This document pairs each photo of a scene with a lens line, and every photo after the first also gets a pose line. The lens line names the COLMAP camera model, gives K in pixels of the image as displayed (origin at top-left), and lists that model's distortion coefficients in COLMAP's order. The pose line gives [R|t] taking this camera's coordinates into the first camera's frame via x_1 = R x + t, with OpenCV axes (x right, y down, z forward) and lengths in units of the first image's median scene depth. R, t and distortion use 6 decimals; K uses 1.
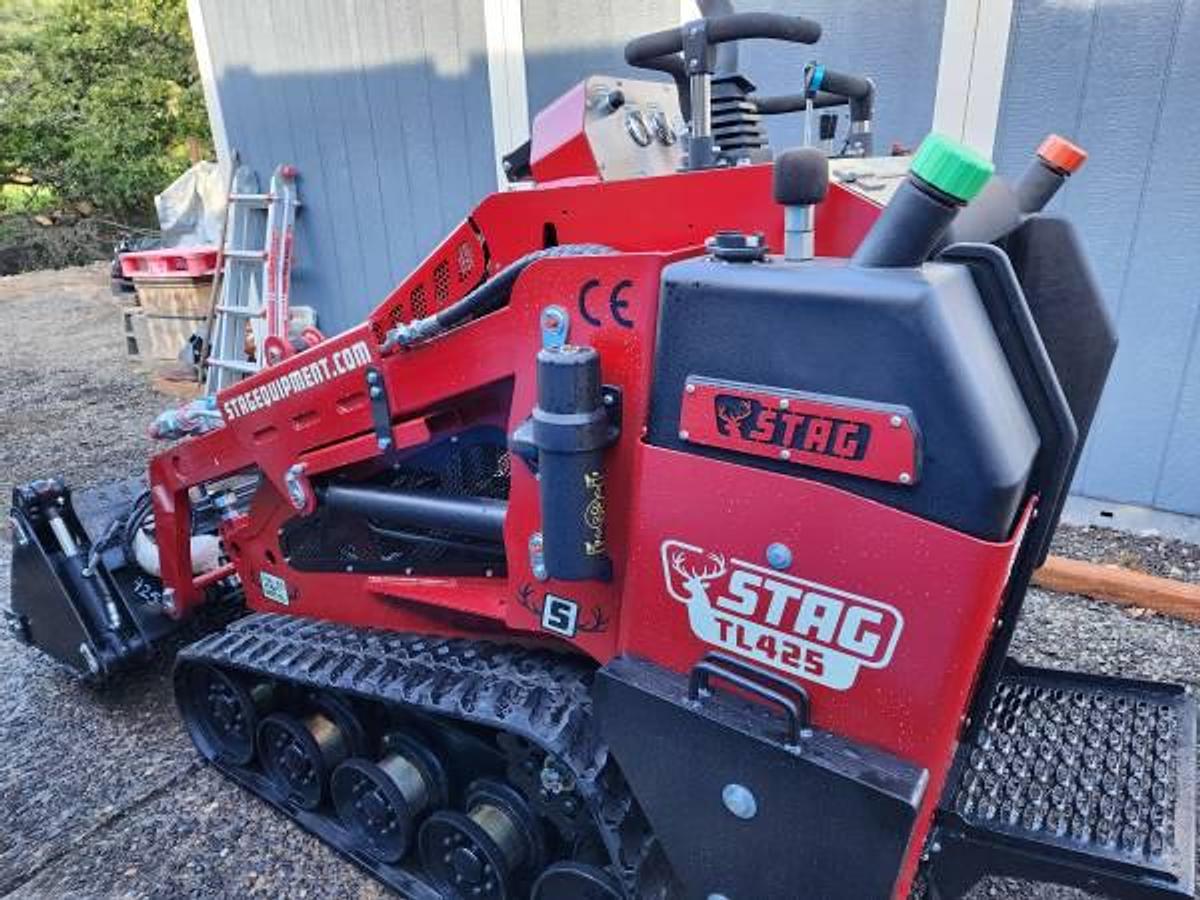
lens RADIAL K [[794.7, 0, 600.0], [0, 794.7, 450.0], [0, 0, 1]] dist [0.077929, -0.058785]
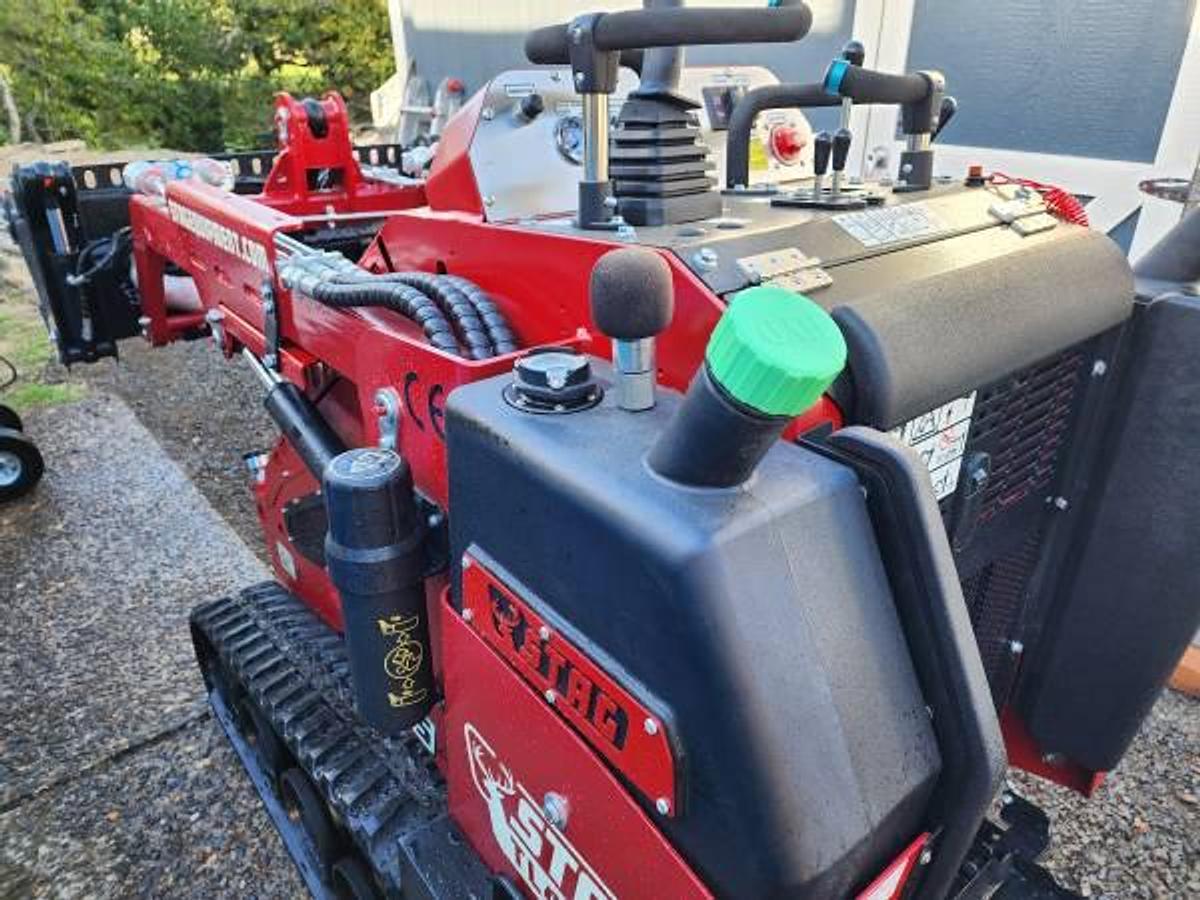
lens RADIAL K [[801.8, 0, 600.9], [0, 801.8, 454.3], [0, 0, 1]] dist [0.078398, -0.068985]
pose [[0.960738, 0.147802, -0.234812, 0.344855], [-0.120052, 0.984423, 0.128447, -0.251438], [0.250139, -0.095214, 0.963517, 0.296731]]
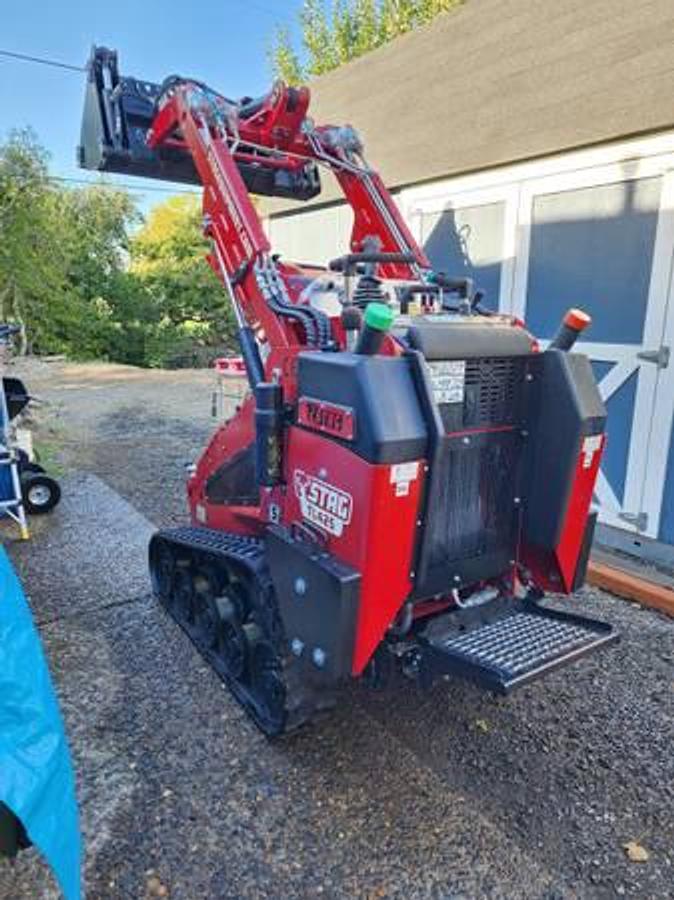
lens RADIAL K [[589.0, 0, 337.0], [0, 589.0, 450.0], [0, 0, 1]] dist [0.079691, -0.060283]
pose [[0.930988, 0.128128, -0.341825, 0.750353], [-0.170535, 0.980574, -0.096912, 0.198458], [0.322767, 0.148517, 0.934753, -0.541984]]
